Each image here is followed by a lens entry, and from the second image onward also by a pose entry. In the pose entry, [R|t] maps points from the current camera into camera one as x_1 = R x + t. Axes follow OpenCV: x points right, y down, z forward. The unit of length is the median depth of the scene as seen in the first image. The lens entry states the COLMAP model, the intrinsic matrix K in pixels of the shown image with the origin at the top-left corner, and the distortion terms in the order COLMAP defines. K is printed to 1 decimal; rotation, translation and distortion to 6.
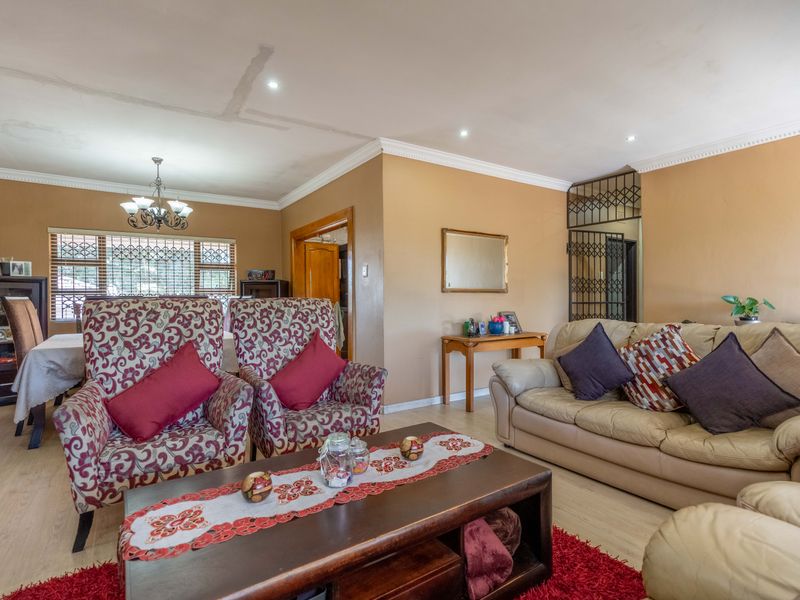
lens RADIAL K [[414.5, 0, 398.2], [0, 414.5, 299.3], [0, 0, 1]] dist [0.001118, -0.000585]
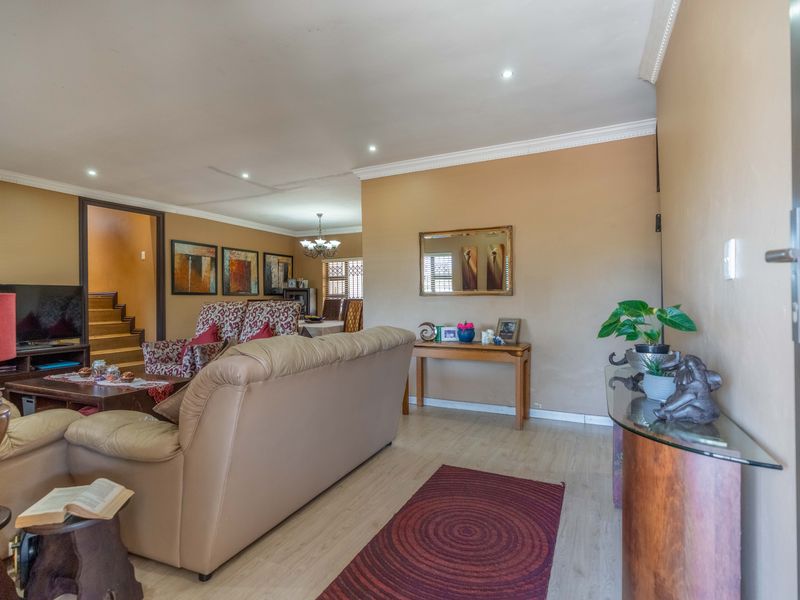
lens RADIAL K [[414.5, 0, 398.2], [0, 414.5, 299.3], [0, 0, 1]] dist [0.001118, -0.000585]
pose [[0.512451, 0.000933, -0.858716, 1.119052], [0.002104, 0.999995, 0.002342, -0.010406], [0.858714, -0.003006, 0.512446, 0.503523]]
